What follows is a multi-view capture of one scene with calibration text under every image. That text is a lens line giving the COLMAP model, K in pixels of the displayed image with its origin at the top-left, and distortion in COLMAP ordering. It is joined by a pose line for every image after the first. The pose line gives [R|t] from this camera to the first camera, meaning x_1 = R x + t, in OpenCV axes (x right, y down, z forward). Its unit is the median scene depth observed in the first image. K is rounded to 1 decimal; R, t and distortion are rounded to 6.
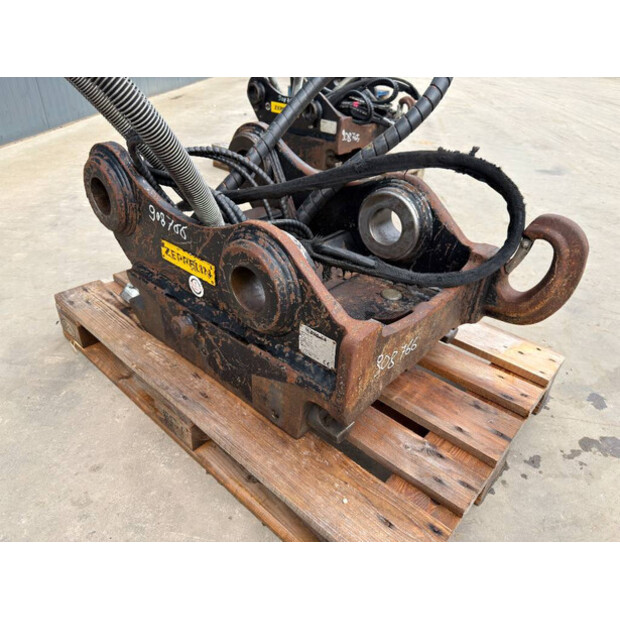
lens RADIAL K [[440.9, 0, 310.0], [0, 440.9, 310.0], [0, 0, 1]] dist [0.035354, -0.057788]
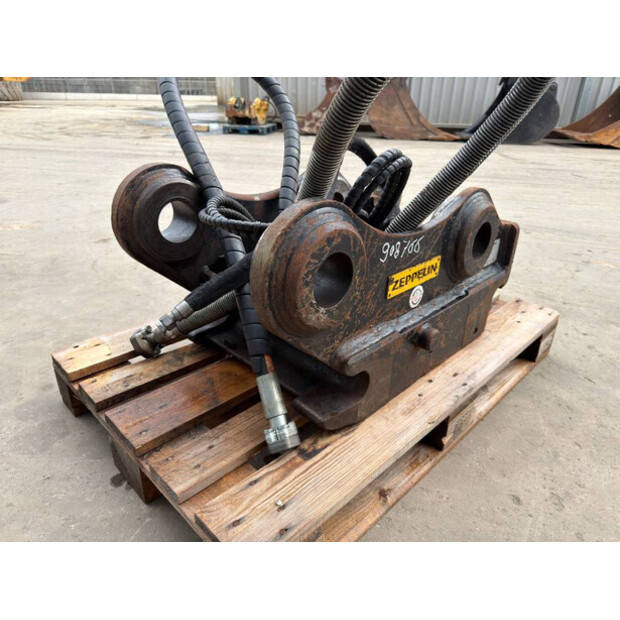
lens RADIAL K [[444.5, 0, 306.8], [0, 444.5, 299.9], [0, 0, 1]] dist [0.015876, -0.000352]
pose [[0.056057, -0.464244, 0.883932, -1.166264], [0.499534, 0.779590, 0.377764, -0.550000], [-0.864479, 0.420377, 0.275607, 0.968075]]
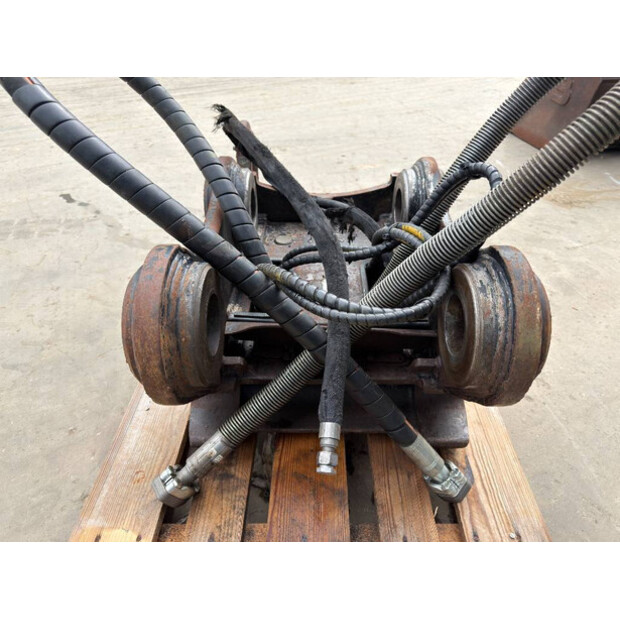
lens RADIAL K [[440.9, 0, 310.0], [0, 440.9, 310.0], [0, 0, 1]] dist [0.035354, -0.057788]
pose [[-0.653457, -0.480810, 0.584650, -0.703377], [0.391956, 0.445836, 0.804736, -0.967691], [-0.647584, 0.755017, -0.102879, 1.364436]]
